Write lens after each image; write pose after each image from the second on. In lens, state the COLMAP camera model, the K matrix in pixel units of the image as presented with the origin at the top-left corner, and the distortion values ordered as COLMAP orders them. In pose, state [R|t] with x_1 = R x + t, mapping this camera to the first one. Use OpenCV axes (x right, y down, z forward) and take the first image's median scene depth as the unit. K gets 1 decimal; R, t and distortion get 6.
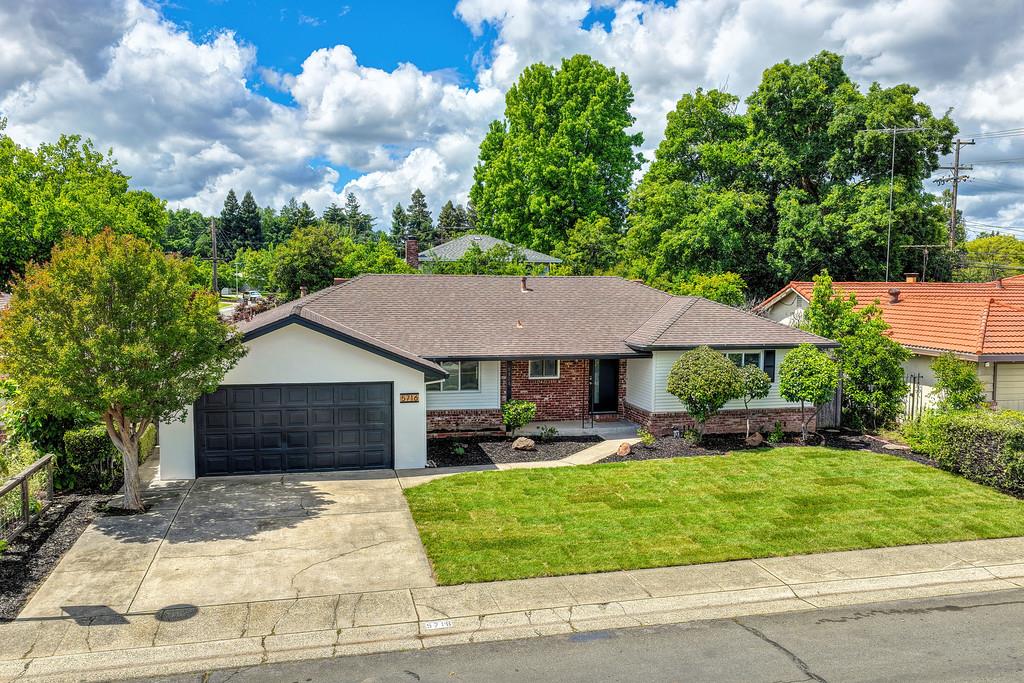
lens RADIAL K [[858.5, 0, 513.9], [0, 858.5, 342.6], [0, 0, 1]] dist [-0.013886, 0.036913]
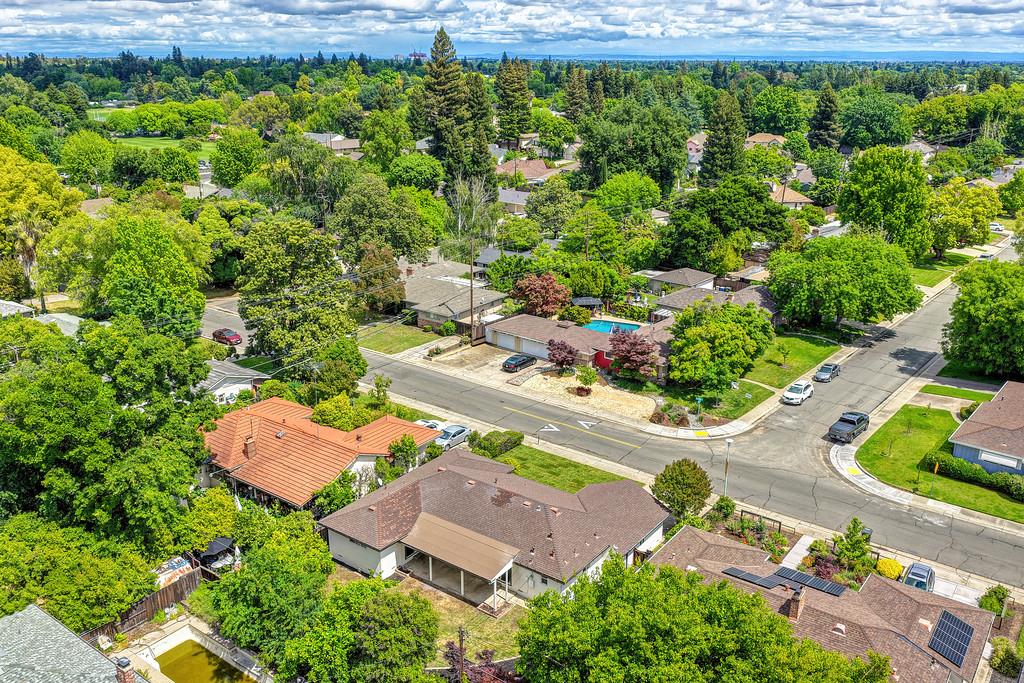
lens RADIAL K [[858.5, 0, 515.6], [0, 858.5, 344.6], [0, 0, 1]] dist [-0.013886, 0.036913]
pose [[-0.637183, -0.252371, 0.728222, -1.997610], [0.051738, 0.928730, 0.367129, -1.551643], [-0.768974, 0.271605, -0.578714, 2.762039]]
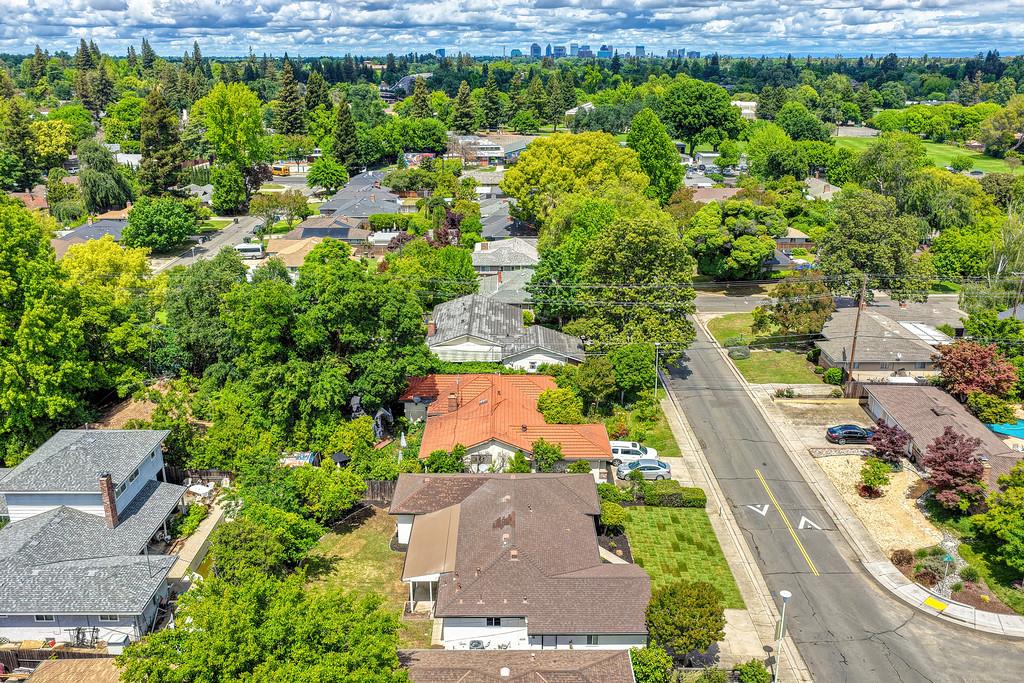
lens RADIAL K [[858.5, 0, 513.1], [0, 858.5, 343.1], [0, 0, 1]] dist [-0.013886, 0.036913]
pose [[0.238415, -0.314886, 0.918697, -2.305449], [0.072292, 0.949106, 0.306548, -1.399137], [-0.968469, -0.006671, 0.249045, 0.670355]]
